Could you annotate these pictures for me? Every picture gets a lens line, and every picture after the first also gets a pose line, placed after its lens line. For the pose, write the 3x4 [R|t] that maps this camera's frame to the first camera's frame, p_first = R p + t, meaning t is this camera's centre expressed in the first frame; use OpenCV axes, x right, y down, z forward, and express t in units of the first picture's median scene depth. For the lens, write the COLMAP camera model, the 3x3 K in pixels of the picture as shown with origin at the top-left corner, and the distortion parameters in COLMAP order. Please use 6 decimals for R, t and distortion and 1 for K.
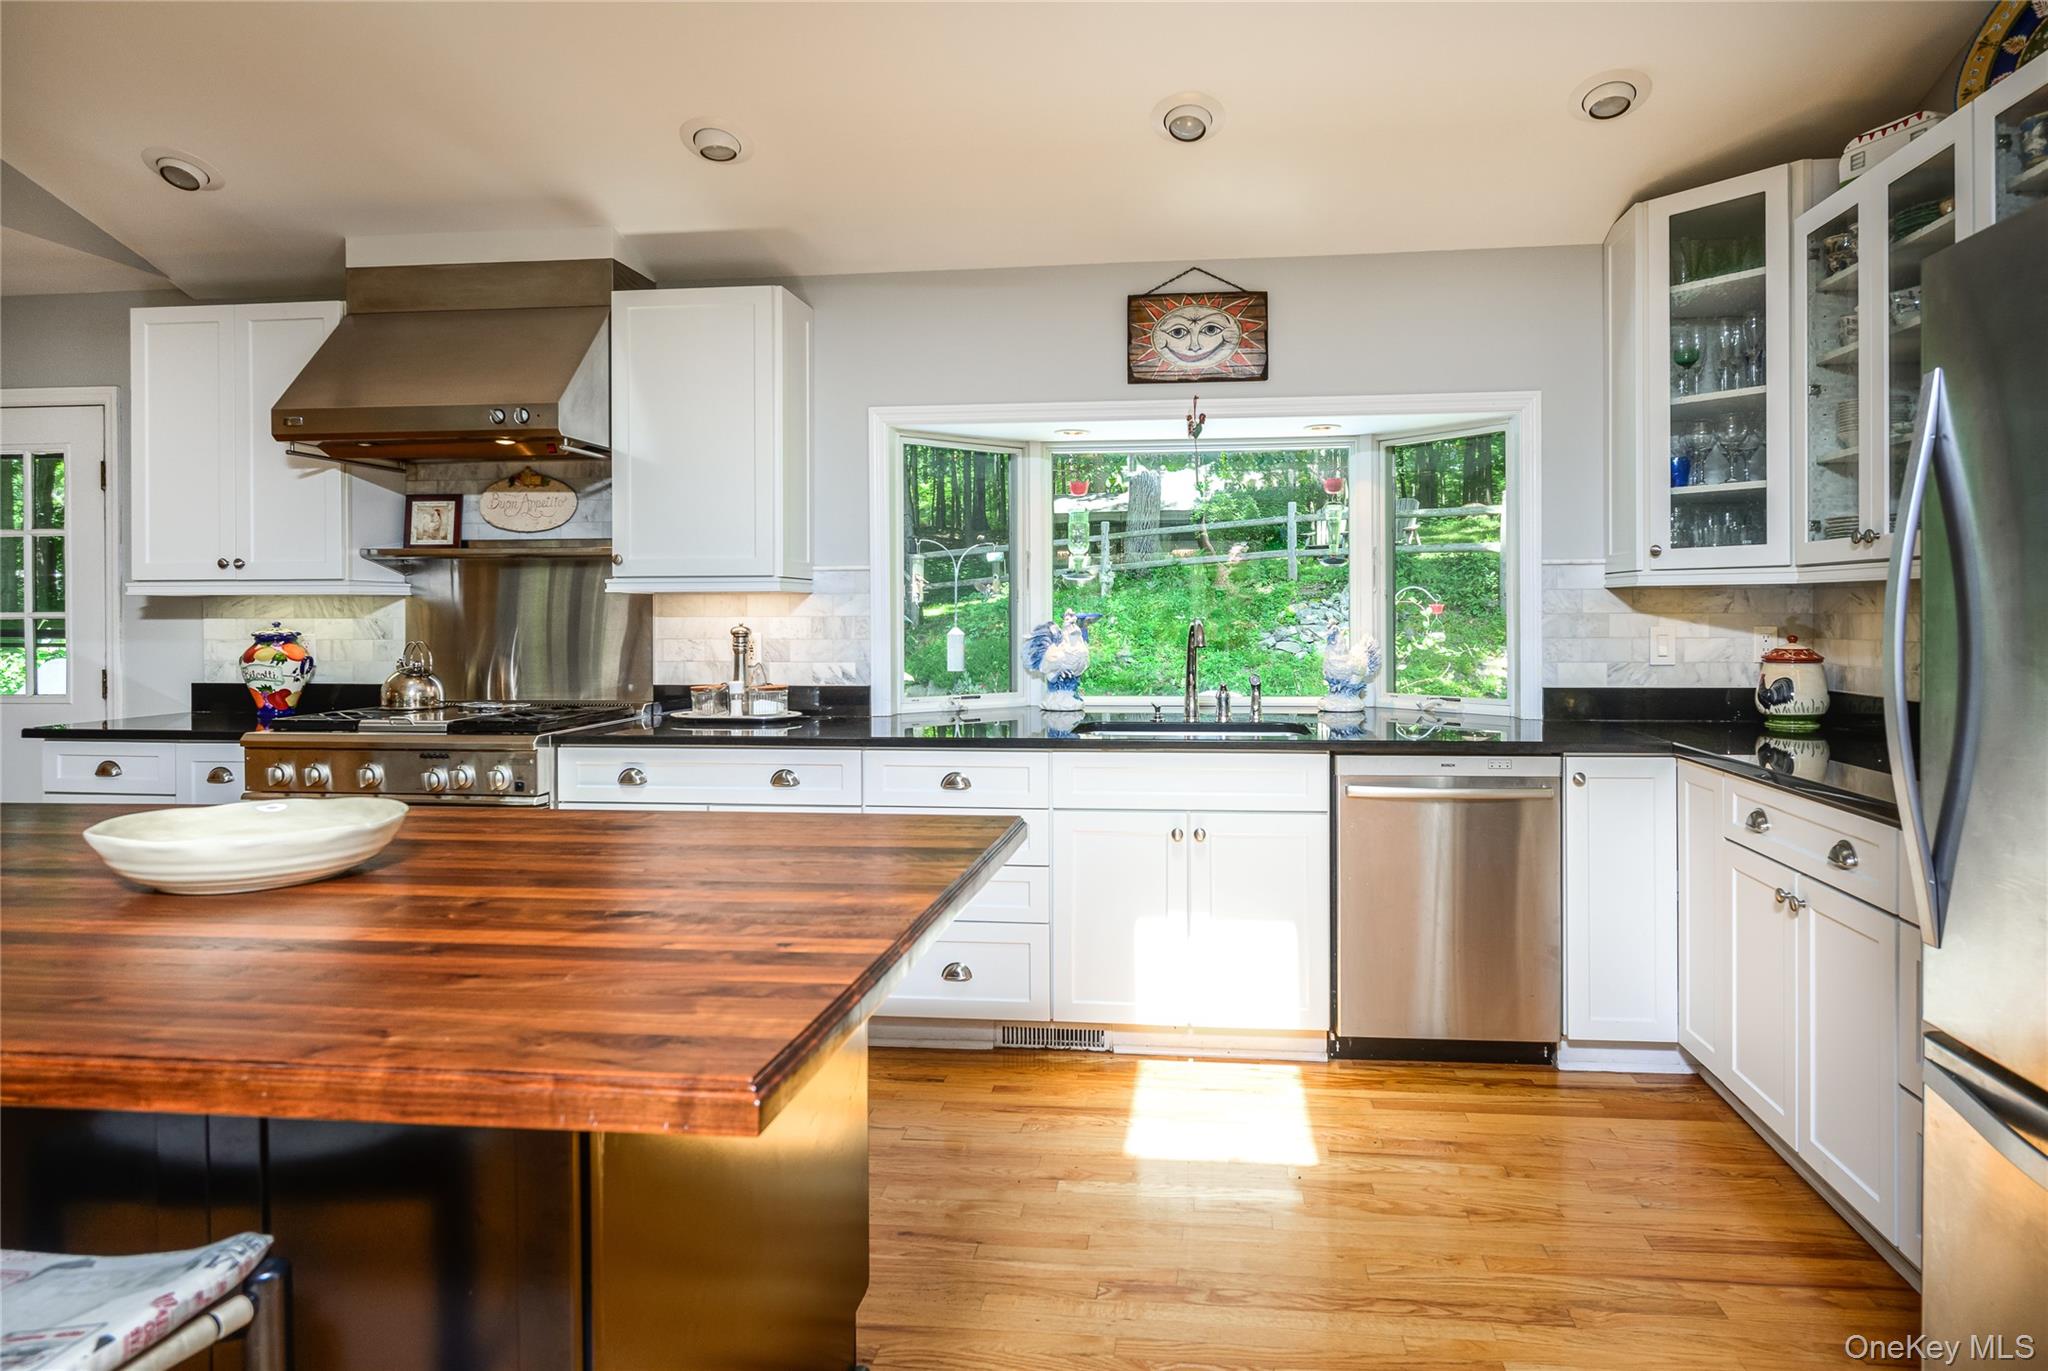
lens RADIAL K [[1226.4, 0, 1058.3], [0, 1226.4, 614.6], [0, 0, 1]] dist [-0.000269, 0.000393]
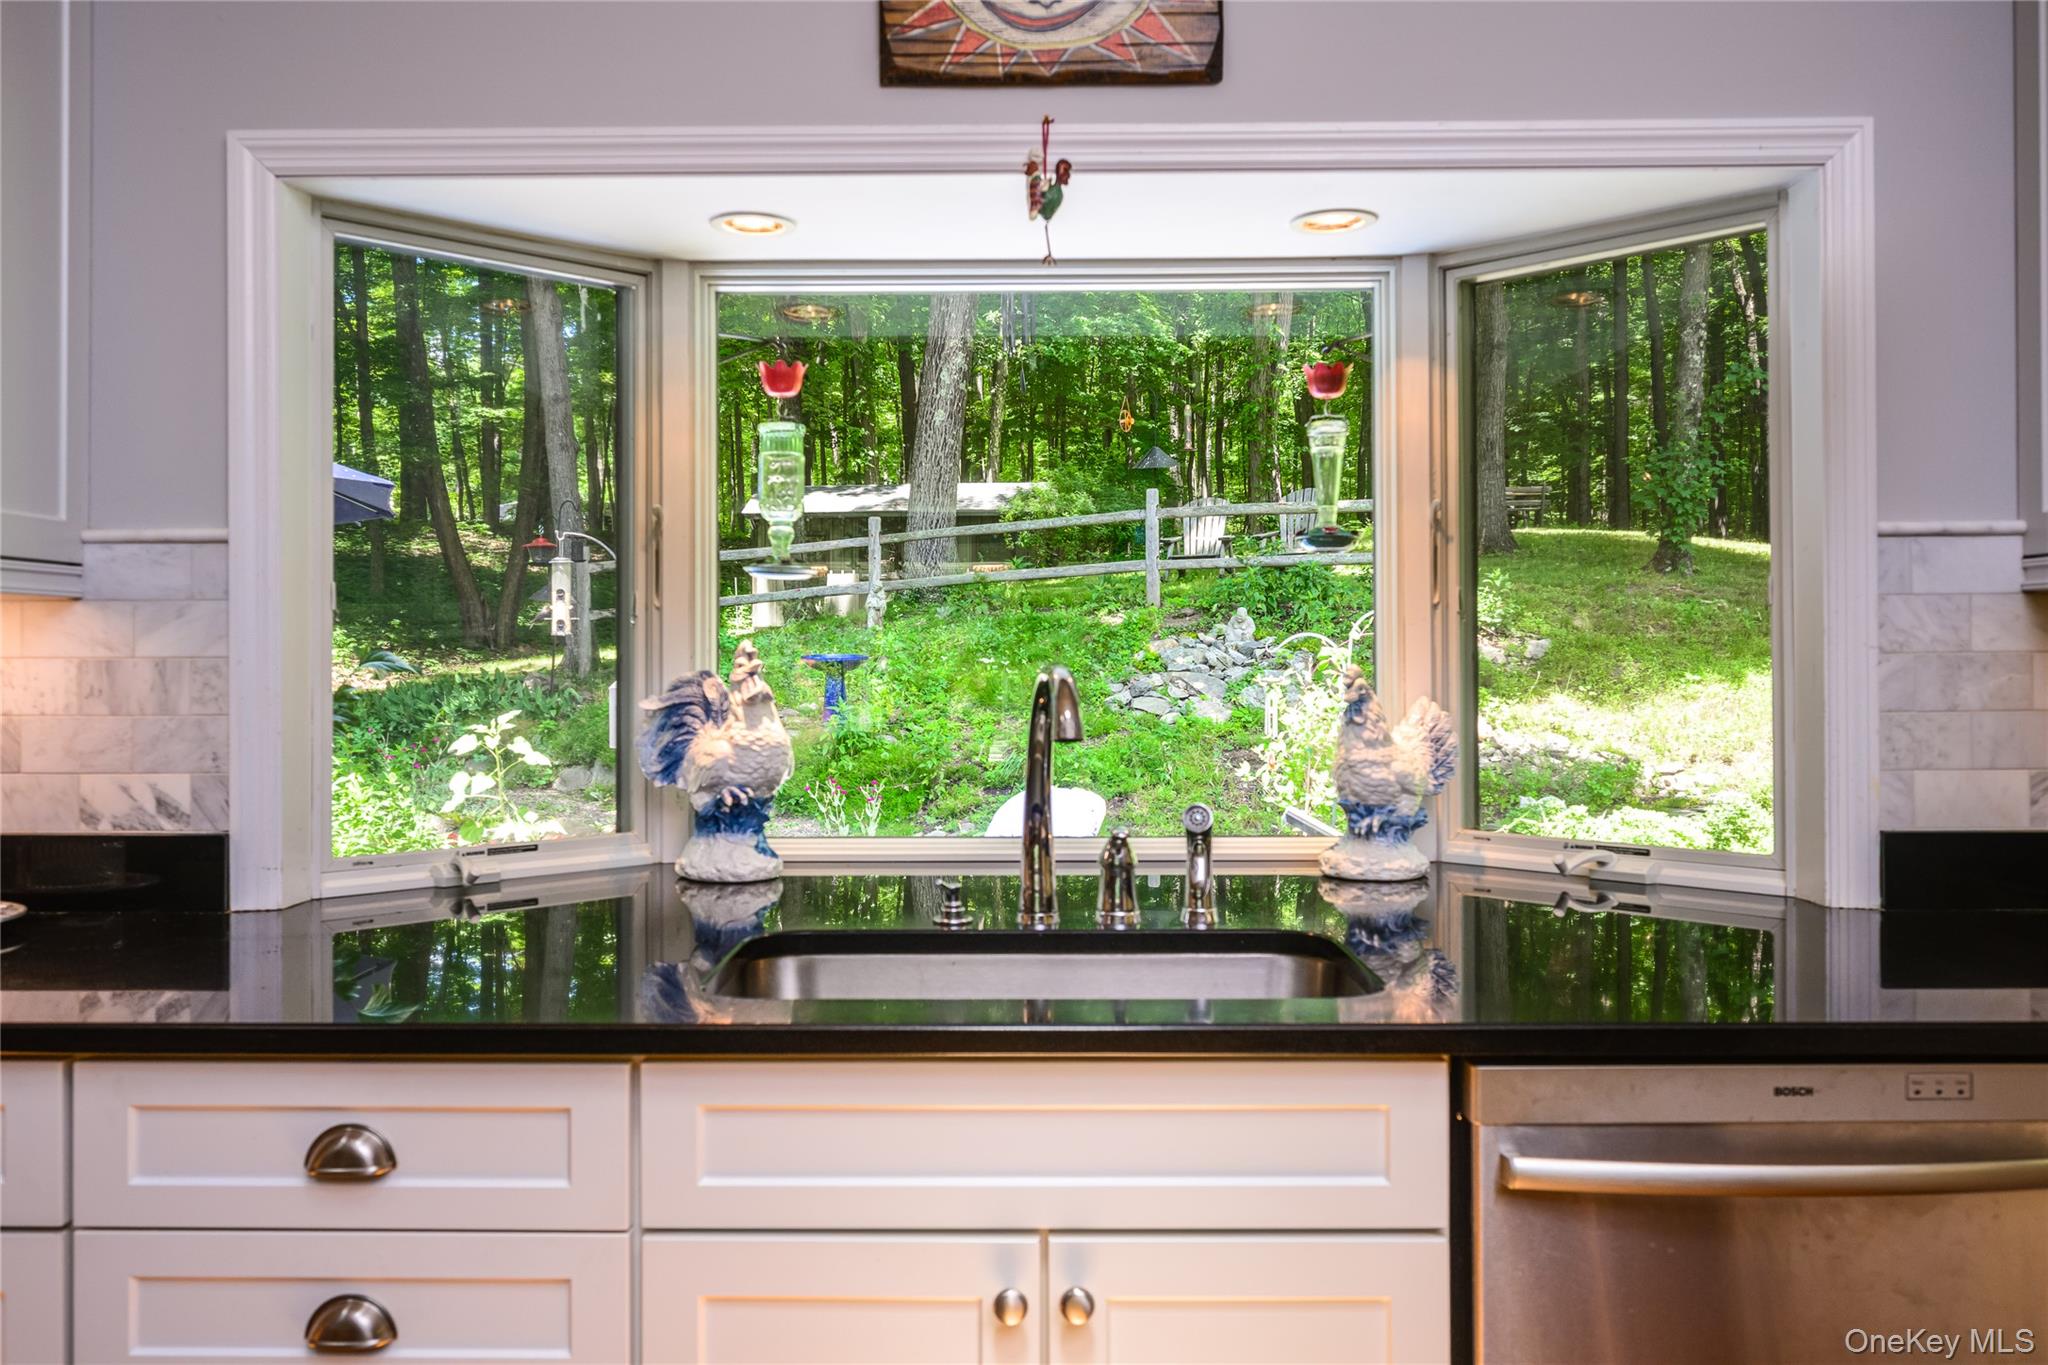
lens RADIAL K [[1618.4, 0, 995.4], [0, 1618.4, 646.9], [0, 0, 1]] dist [0.000295, -0.000065]
pose [[0.994269, 0.001384, 0.106902, 0.038055], [-0.000741, 0.999981, -0.006057, 0.000918], [-0.106908, 0.005943, 0.994251, 0.470983]]
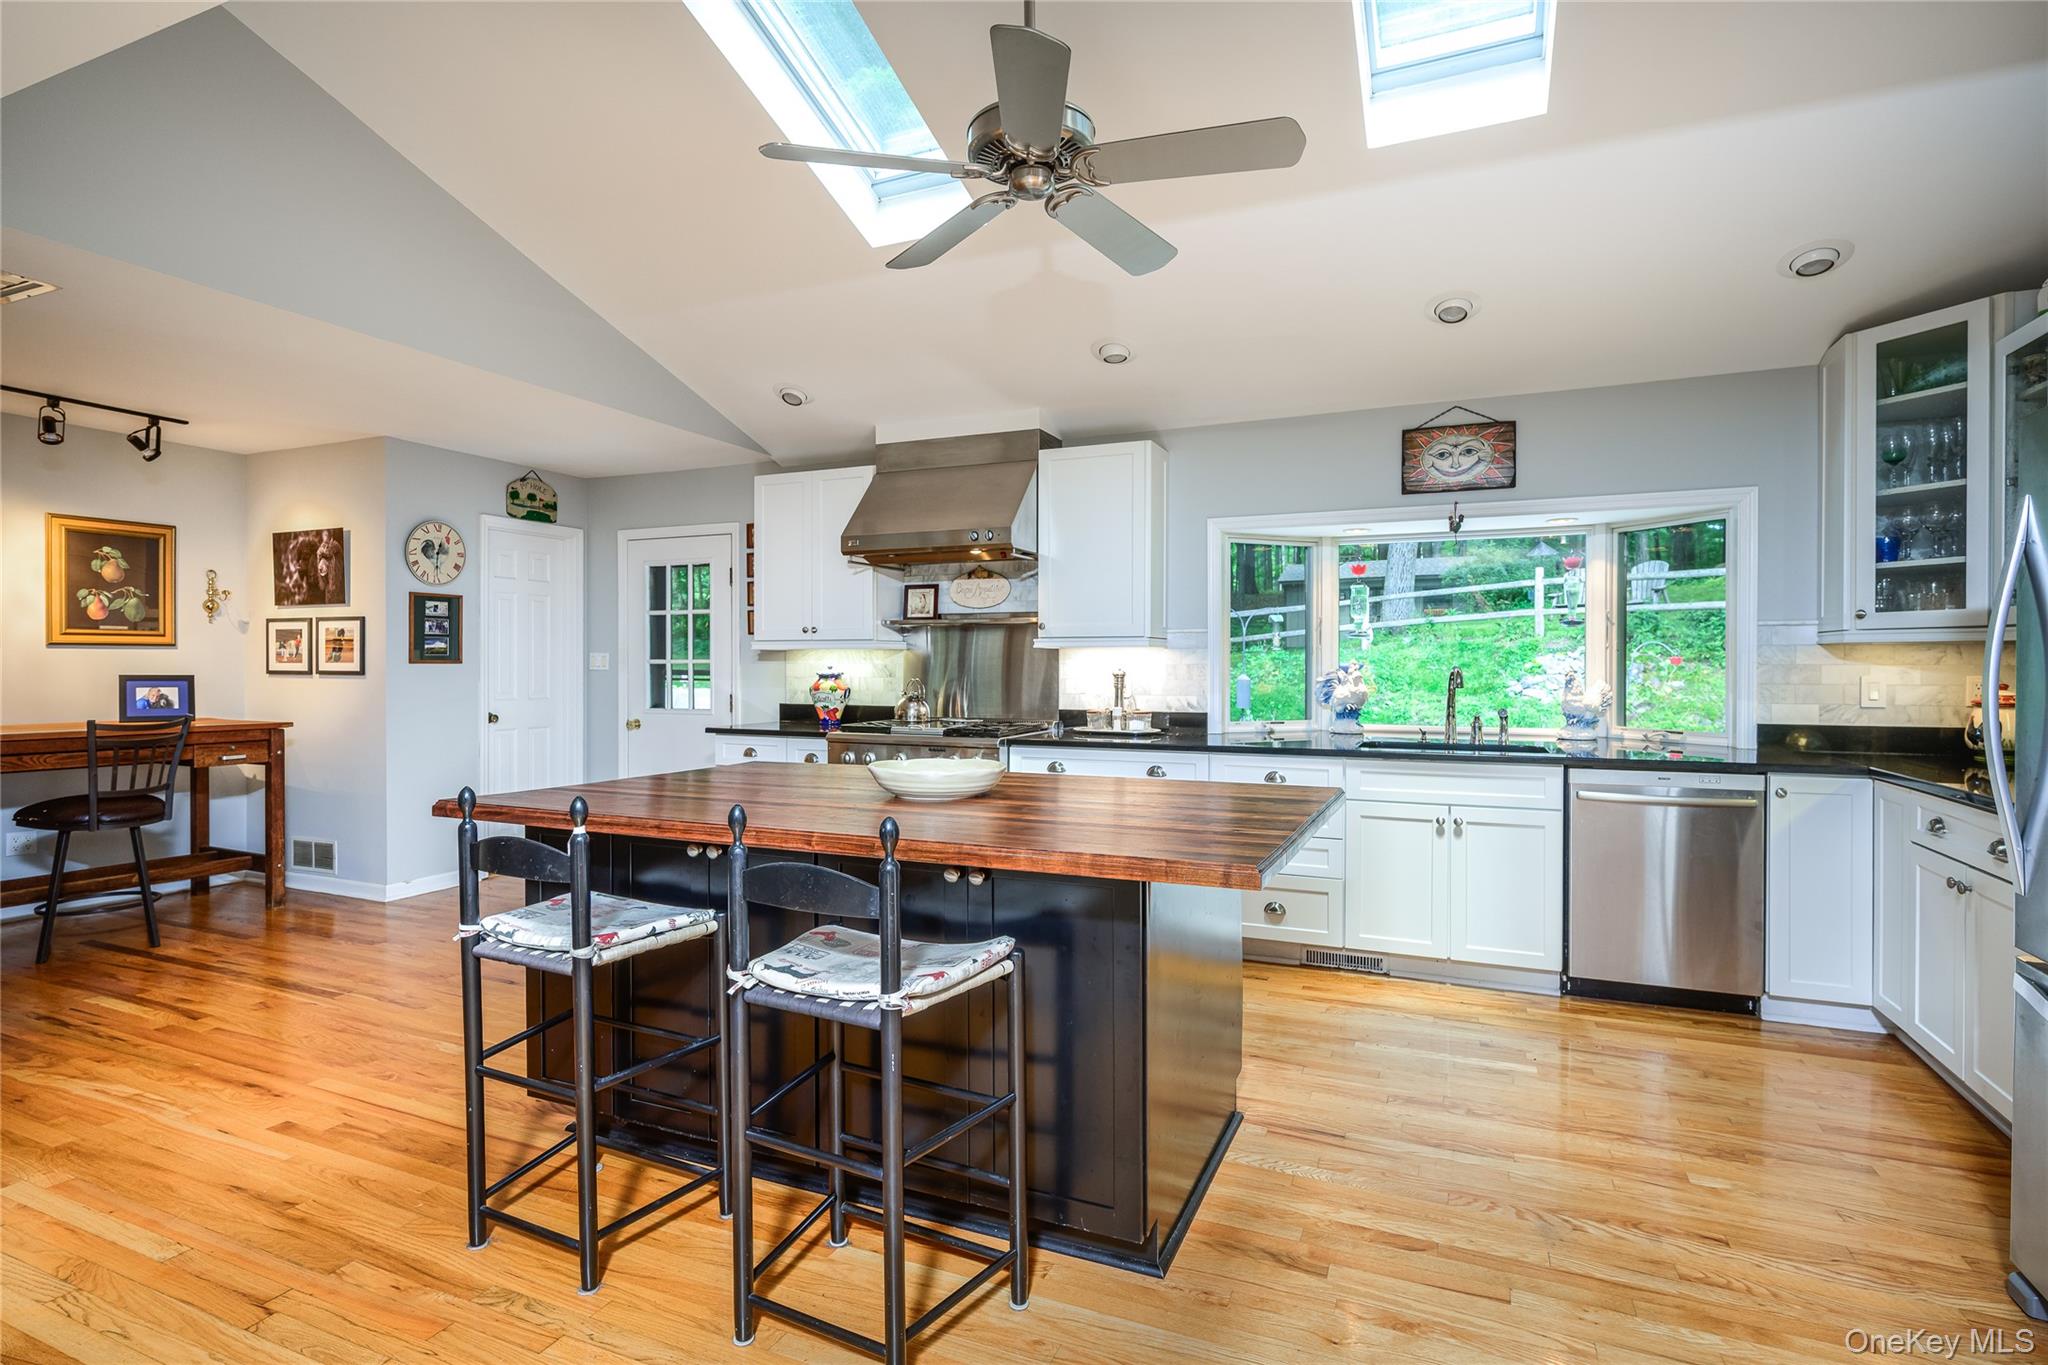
lens RADIAL K [[1011.9, 0, 997.1], [0, 1011.9, 670.5], [0, 0, 1]] dist [0.004631, -0.001104]
pose [[0.954134, 0.006600, -0.299308, -0.034480], [-0.004696, 0.999964, 0.007080, 0.001591], [0.299344, -0.005349, 0.954130, -0.212035]]
